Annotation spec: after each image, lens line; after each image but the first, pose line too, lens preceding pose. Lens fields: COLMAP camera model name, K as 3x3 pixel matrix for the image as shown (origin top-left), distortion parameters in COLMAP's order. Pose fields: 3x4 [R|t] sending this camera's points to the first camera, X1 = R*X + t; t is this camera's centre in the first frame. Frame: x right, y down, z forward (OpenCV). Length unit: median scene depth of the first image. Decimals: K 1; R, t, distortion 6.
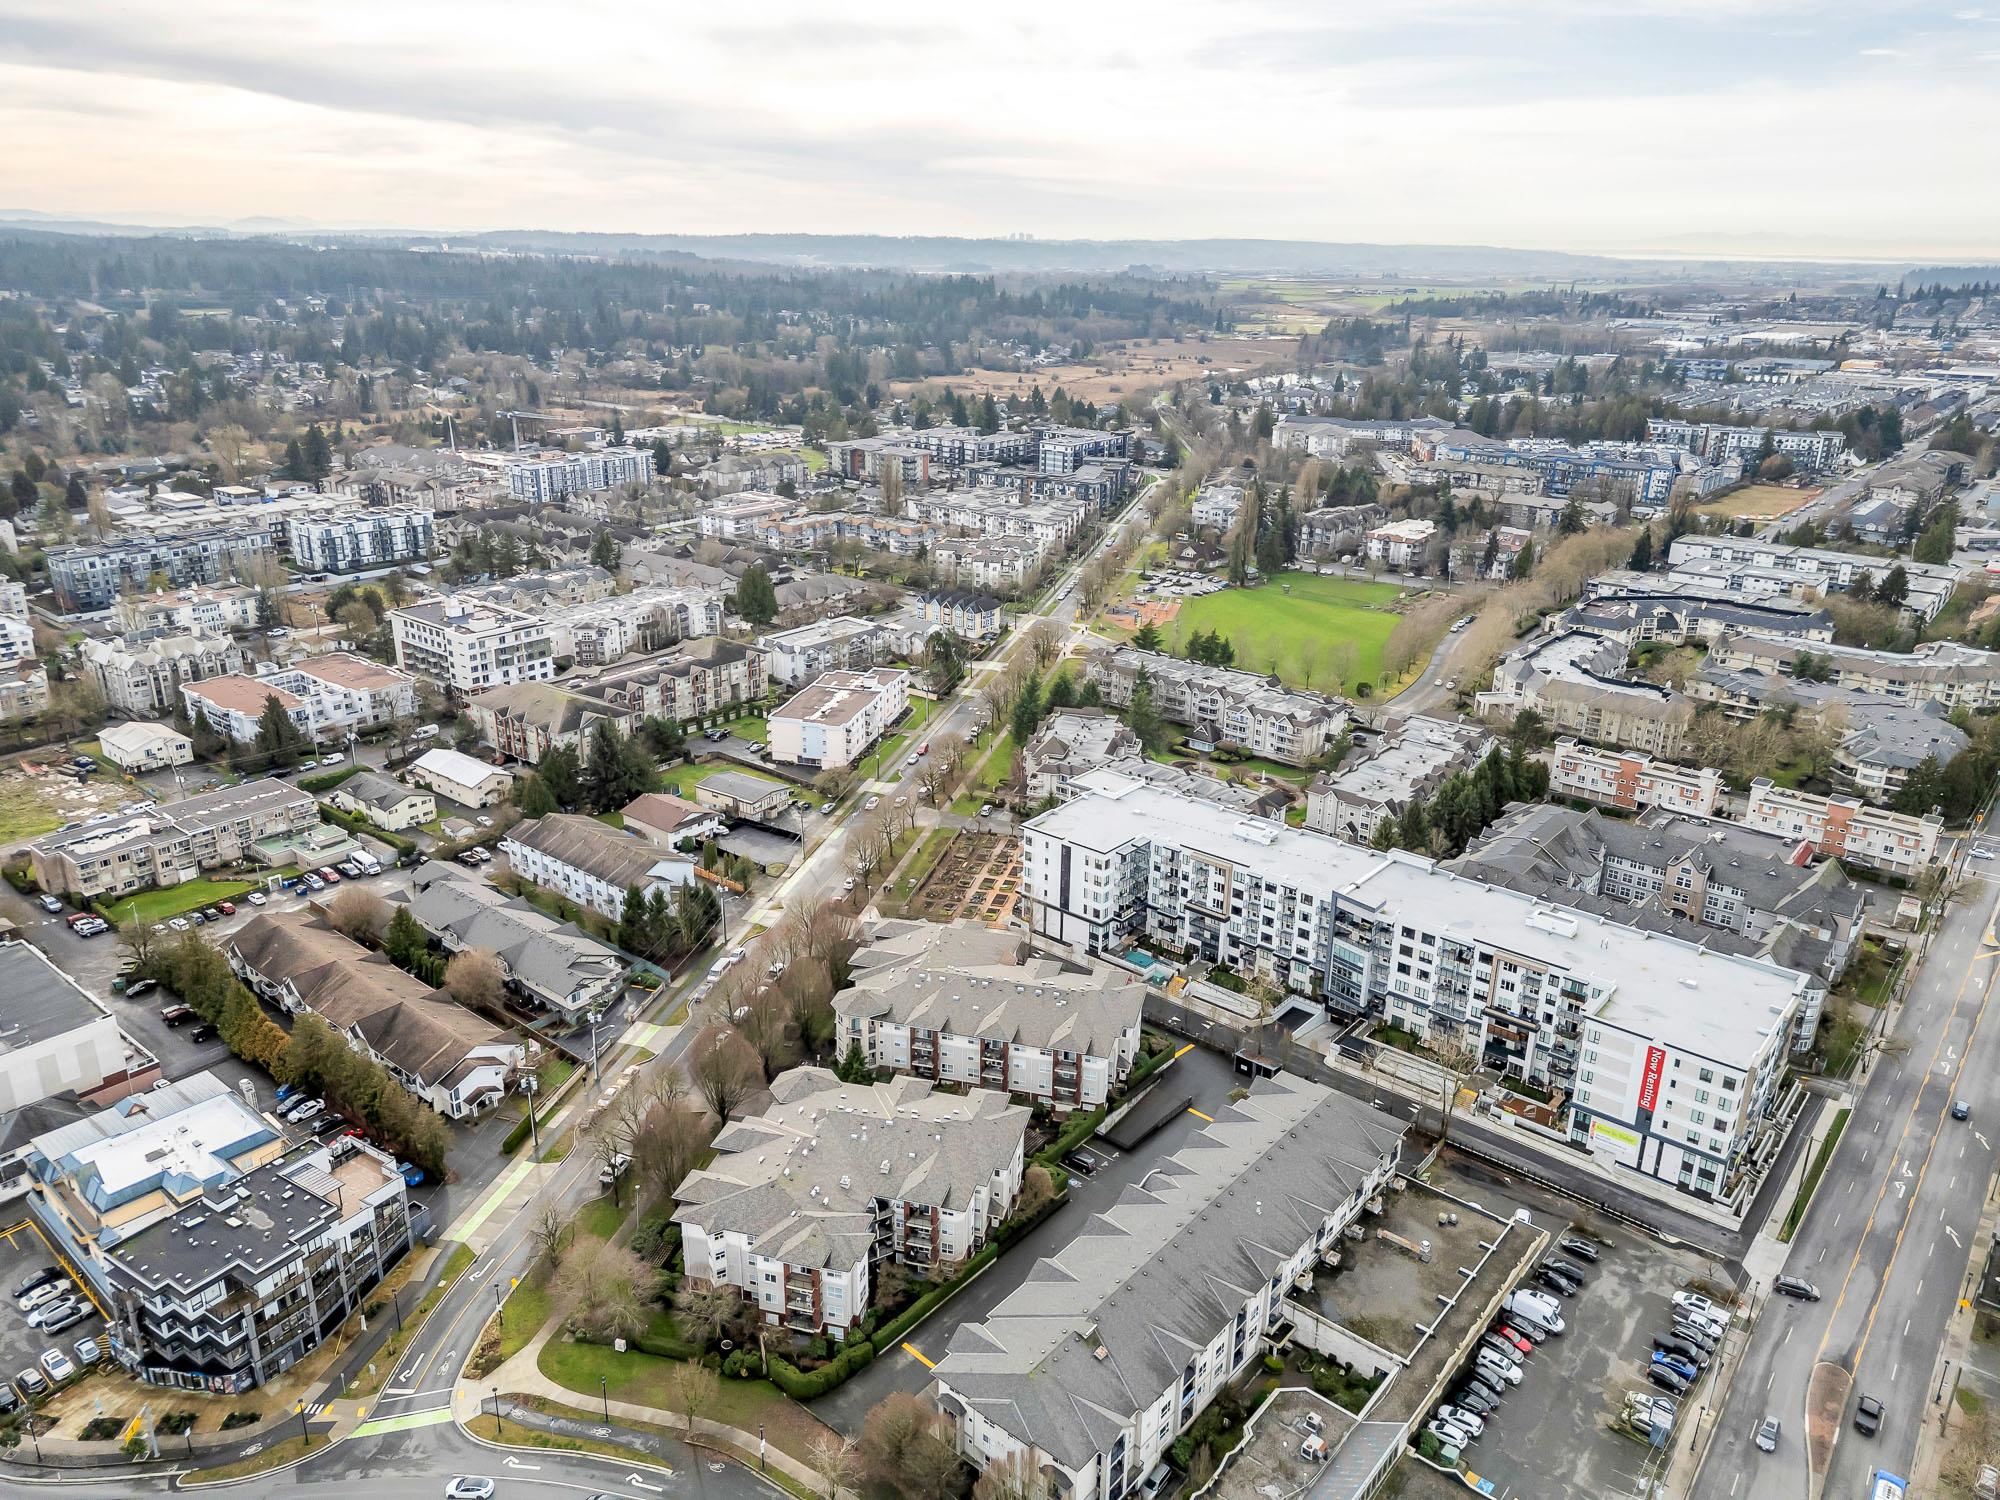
lens RADIAL K [[1399.5, 0, 993.7], [0, 1399.5, 746.7], [0, 0, 1]] dist [0.121424, -0.149895]
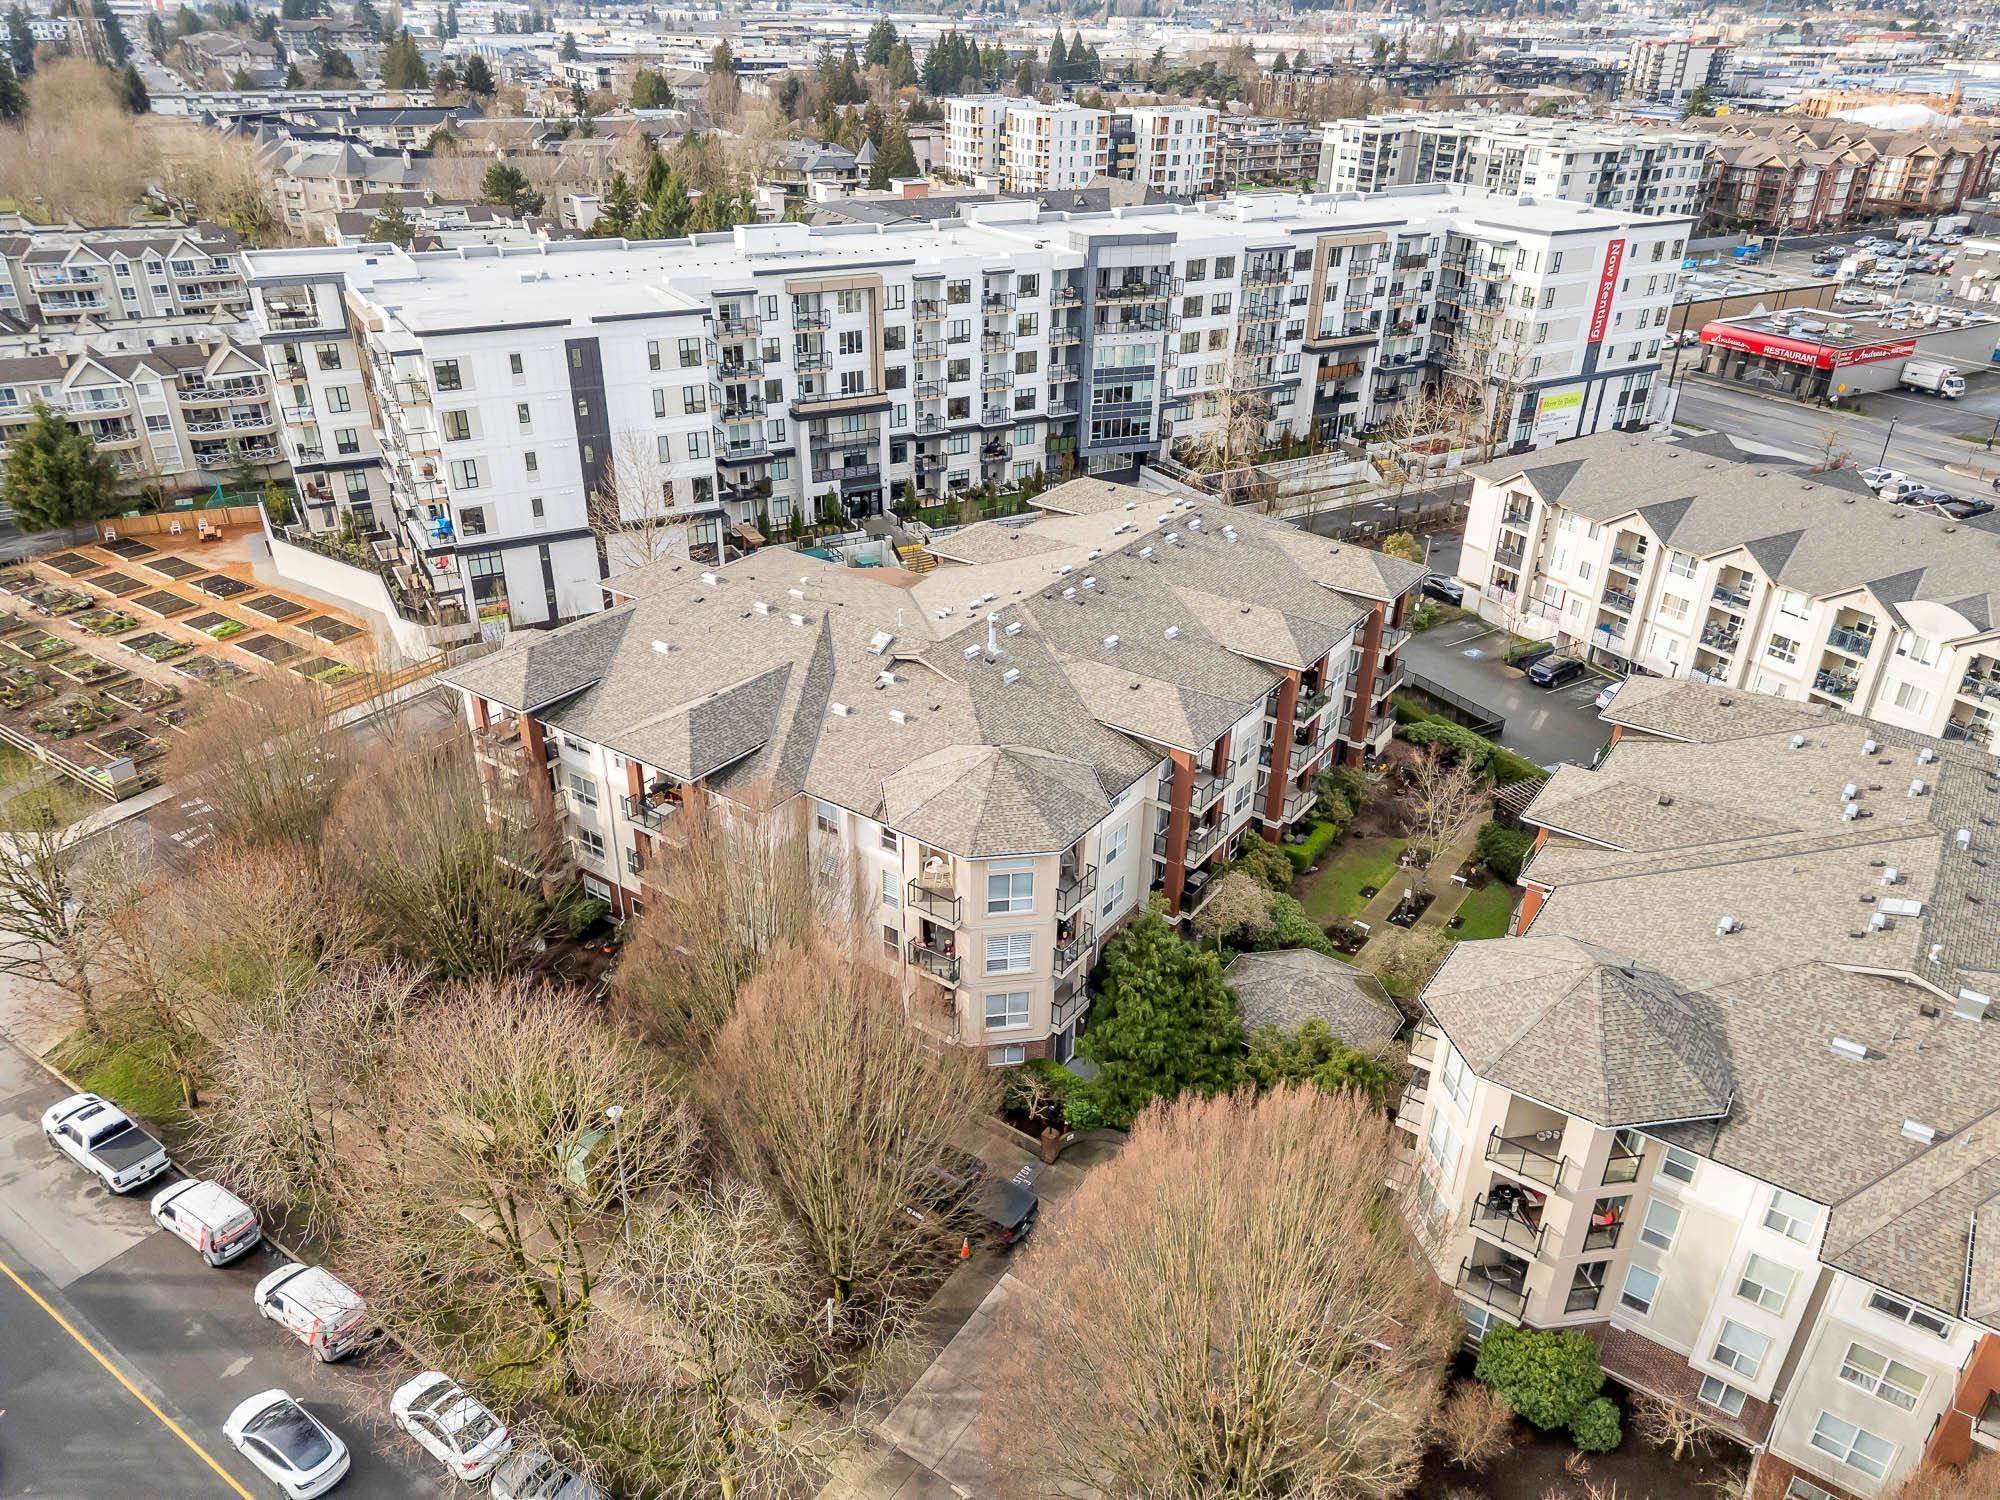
lens RADIAL K [[1401.6, 0, 993.4], [0, 1401.6, 751.6], [0, 0, 1]] dist [0.084220, -0.080438]
pose [[0.354170, -0.449174, 0.820248, -0.274258], [0.309985, 0.883901, 0.350184, 0.073736], [-0.882311, 0.130239, 0.452288, 0.793584]]
